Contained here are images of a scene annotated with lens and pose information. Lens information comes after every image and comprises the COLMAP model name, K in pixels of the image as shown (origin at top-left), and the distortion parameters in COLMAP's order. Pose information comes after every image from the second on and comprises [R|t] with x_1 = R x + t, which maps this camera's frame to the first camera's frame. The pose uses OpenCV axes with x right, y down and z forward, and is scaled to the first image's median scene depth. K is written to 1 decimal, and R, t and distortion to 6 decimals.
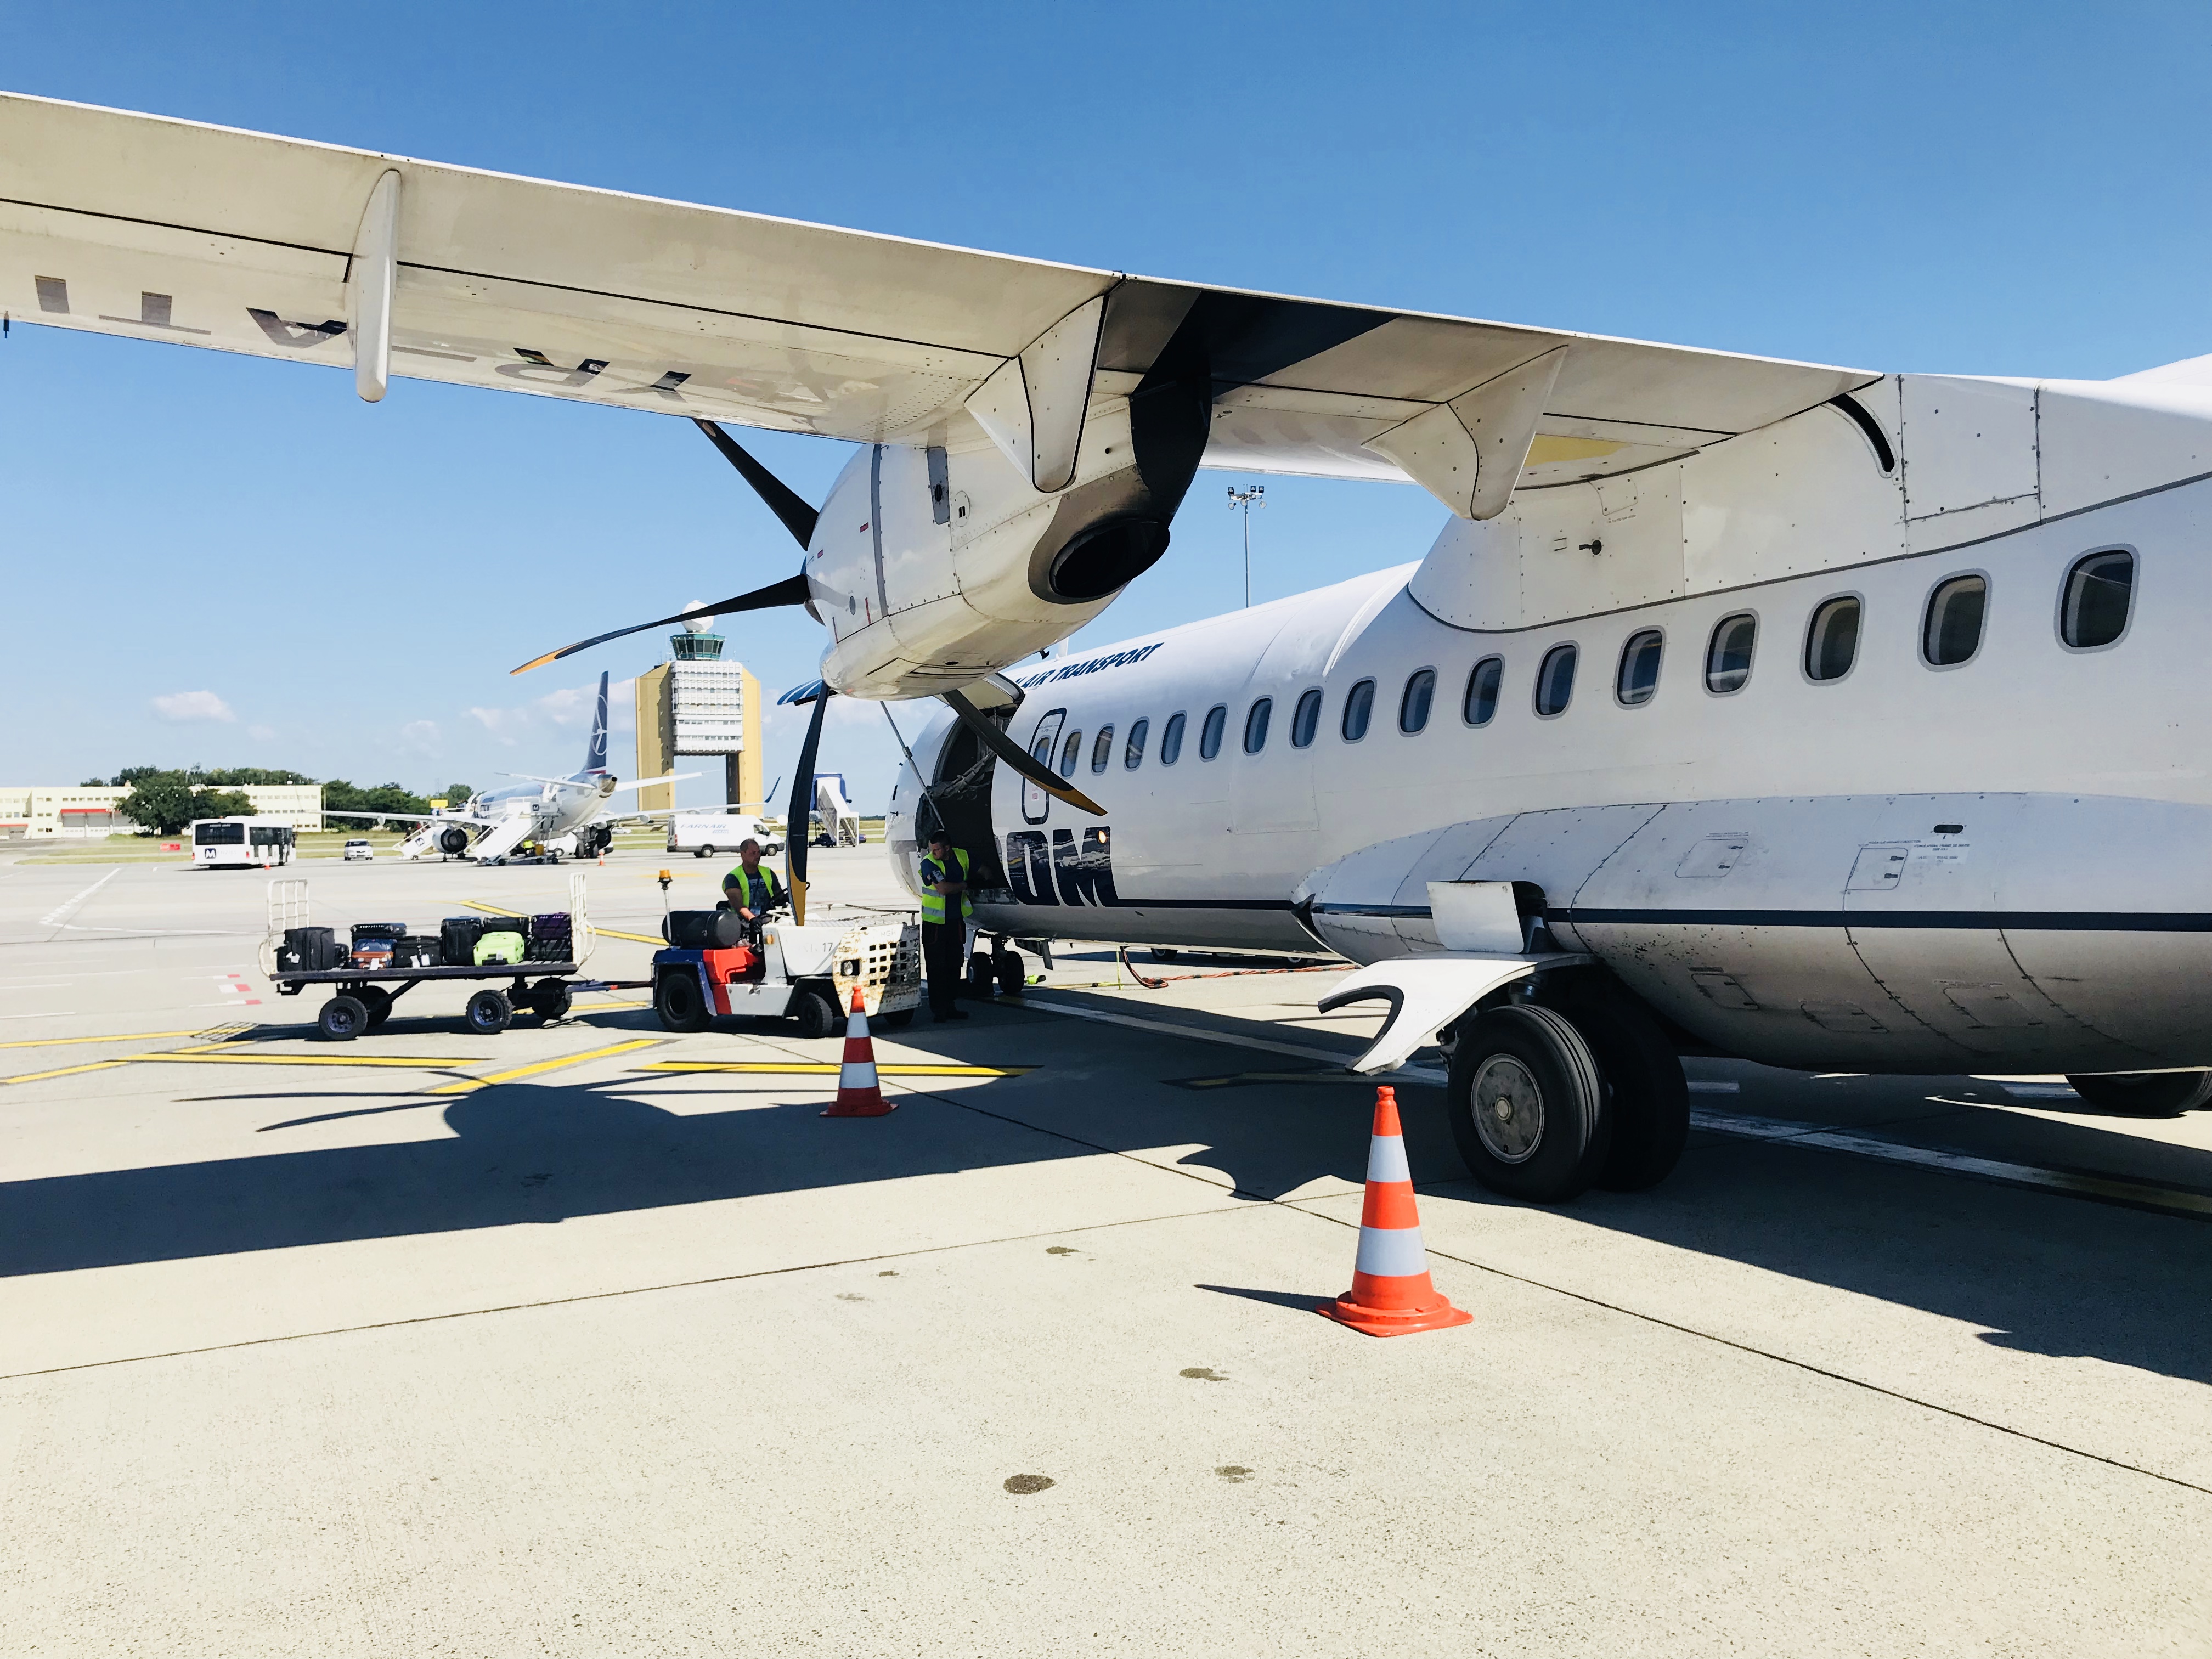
lens RADIAL K [[1798.2, 0, 1083.9], [0, 1798.2, 834.7], [0, 0, 1]] dist [0.051350, -0.099019]
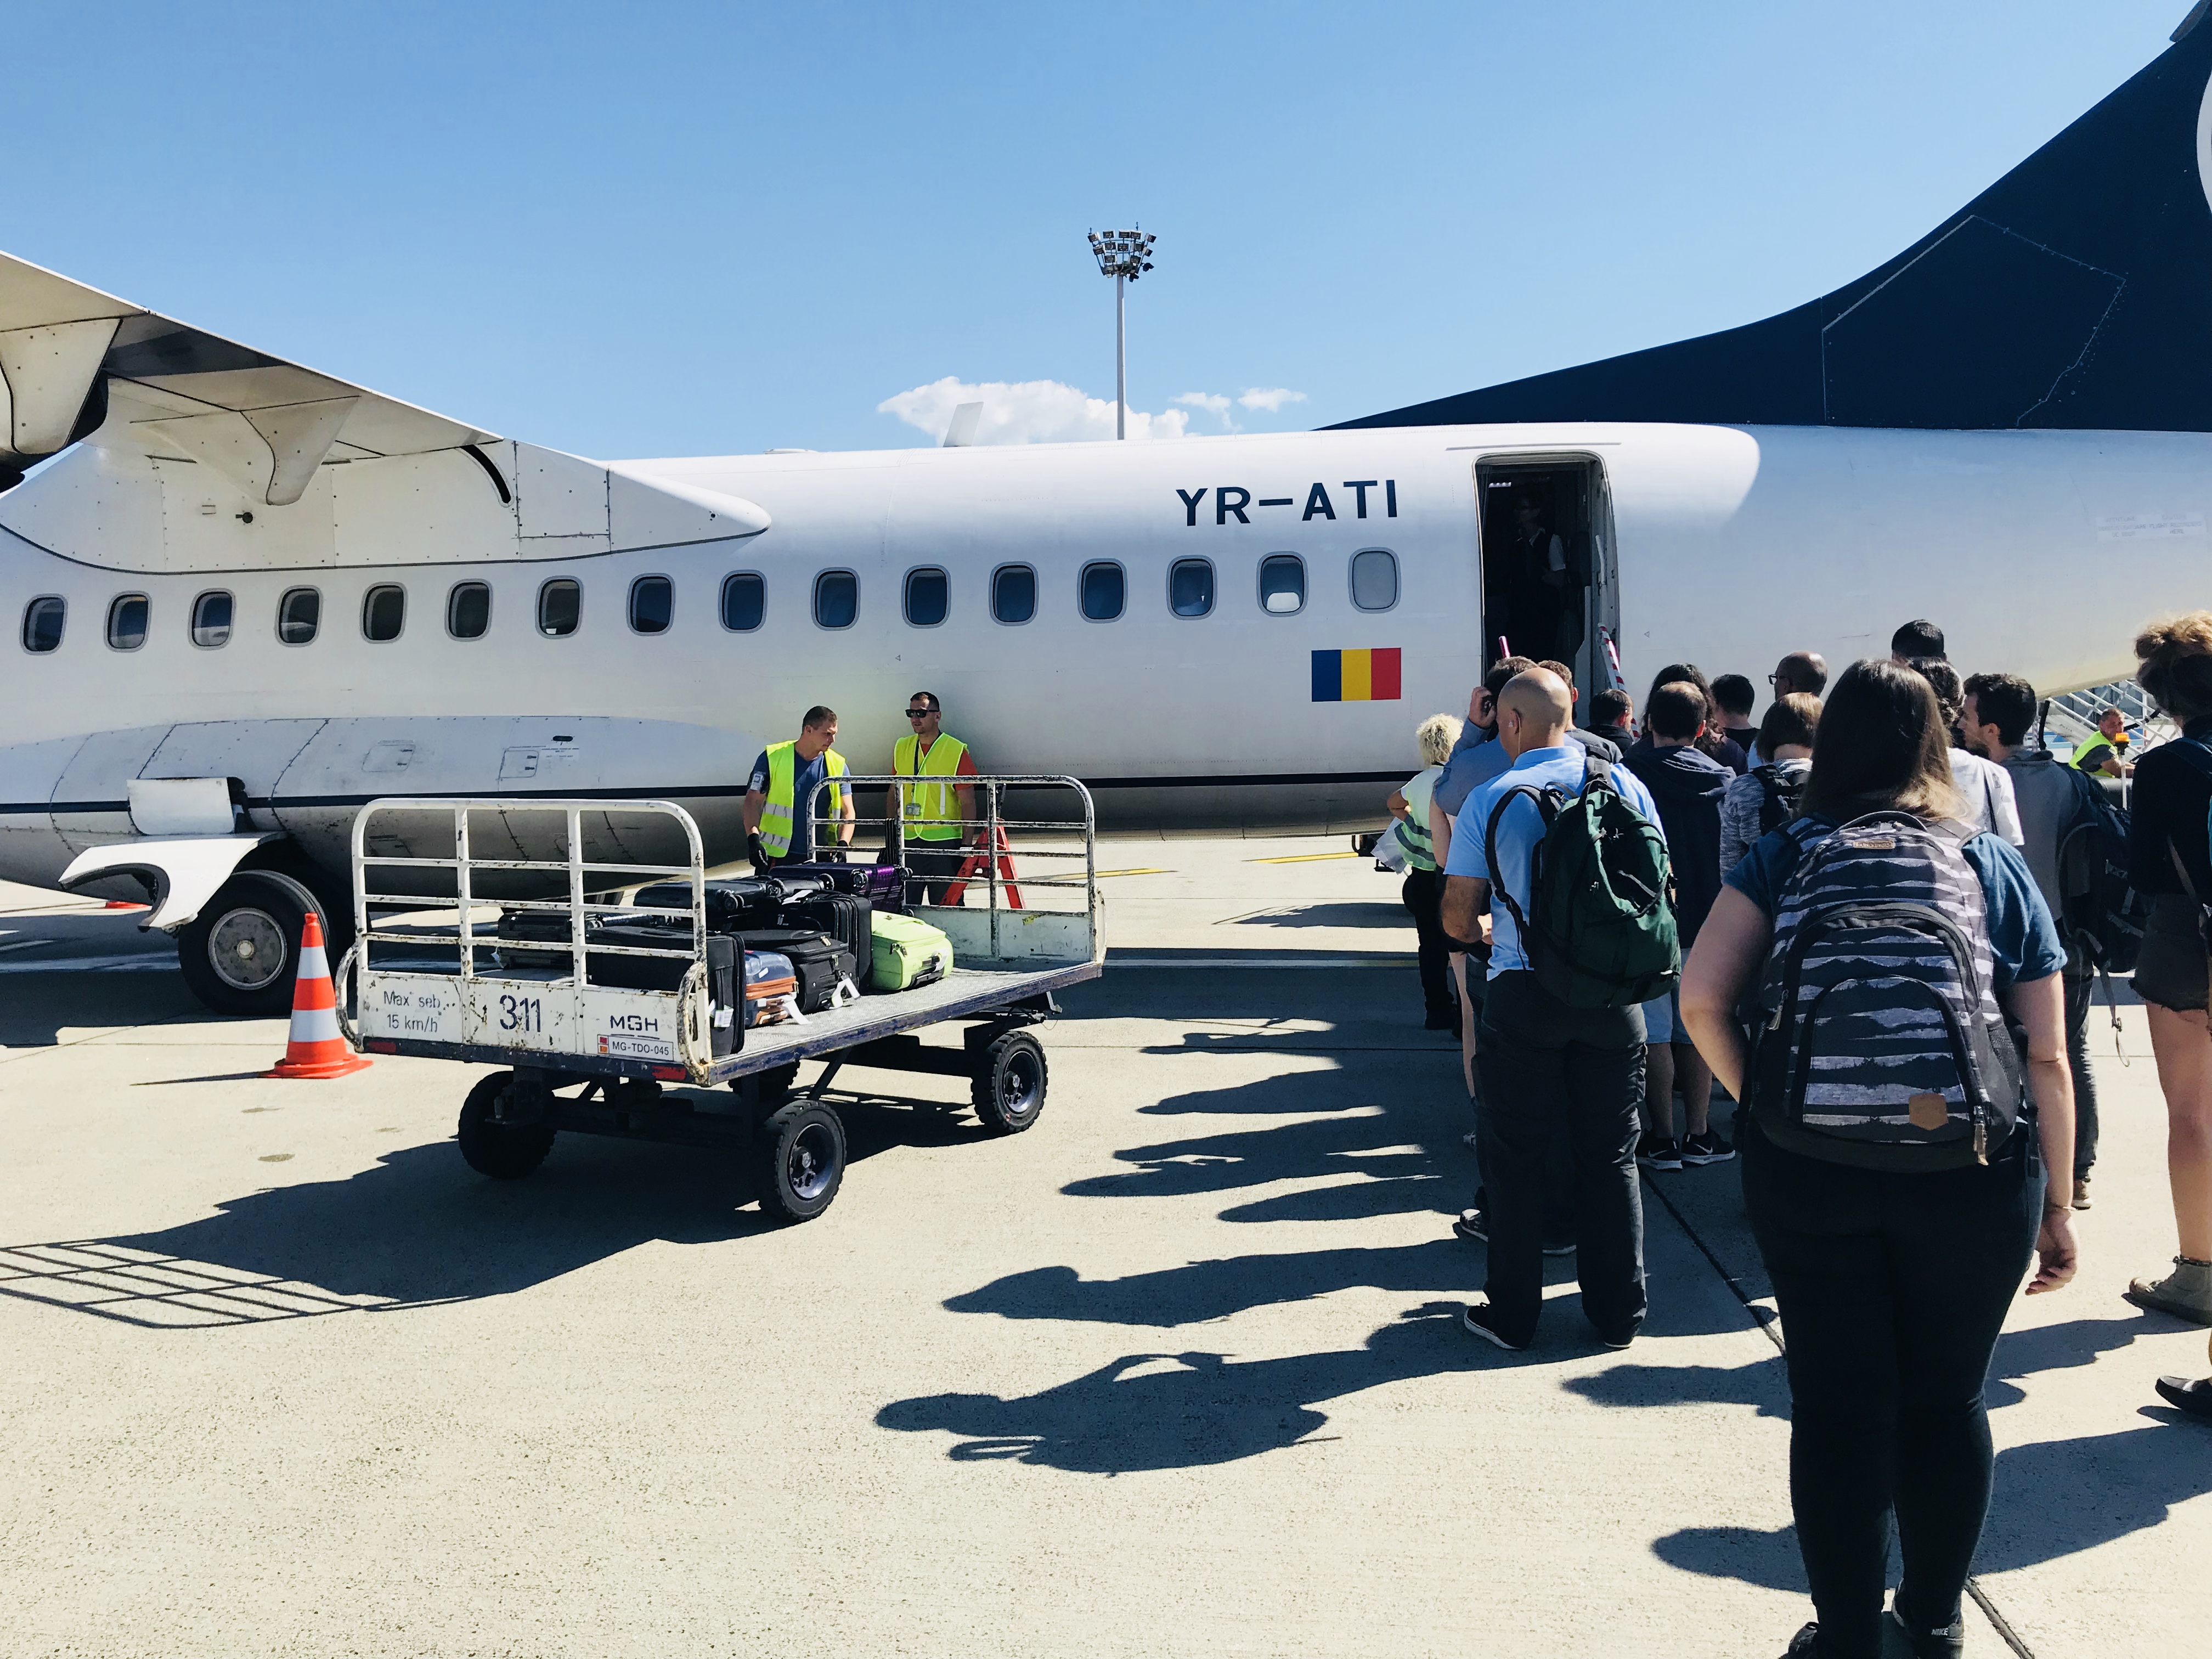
lens RADIAL K [[1803.5, 0, 1081.2], [0, 1803.5, 816.9], [0, 0, 1]] dist [0.046871, -0.070028]
pose [[0.544155, -0.025424, 0.838599, -0.378436], [0.000054, 0.999542, 0.030268, 0.011142], [-0.838985, -0.016426, 0.543907, -0.157363]]
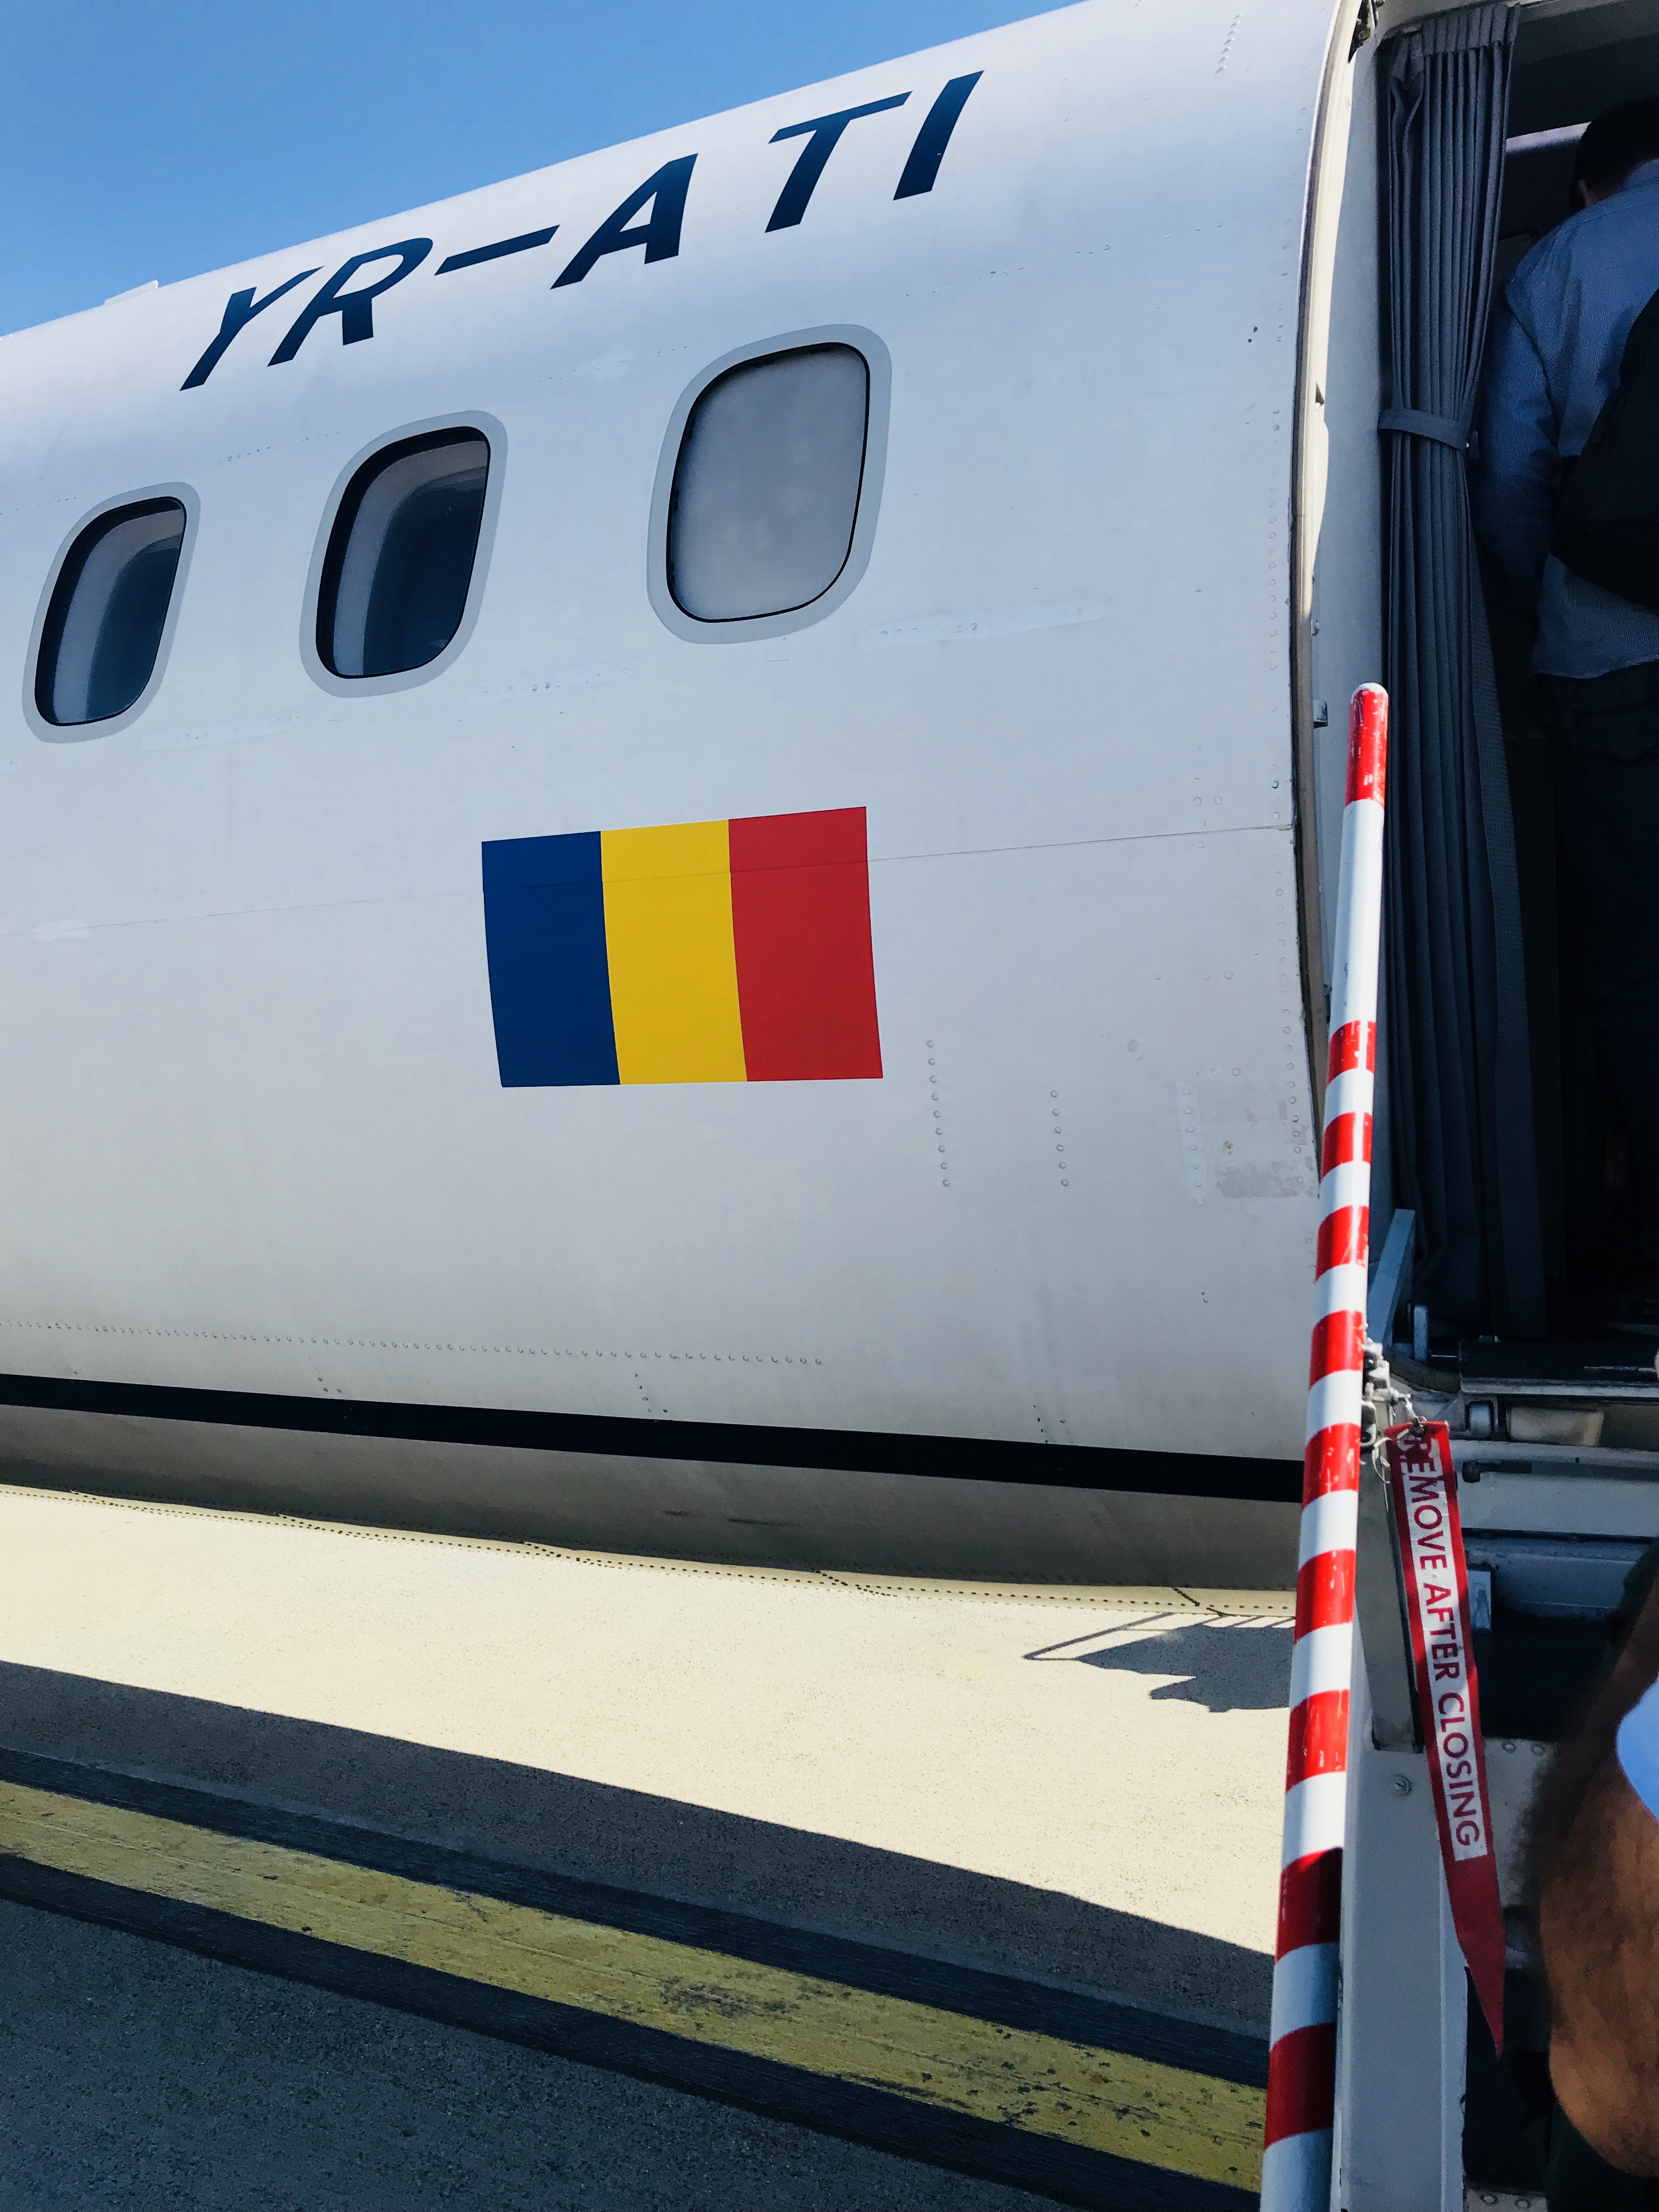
lens RADIAL K [[1798.2, 0, 816.4], [0, 1798.2, 1085.0], [0, 0, 1]] dist [0.051350, -0.099019]
pose [[0.813098, 0.033769, 0.581146, 0.397457], [-0.017234, 0.999275, -0.033952, -0.013605], [-0.581871, 0.017591, 0.813091, 0.073293]]
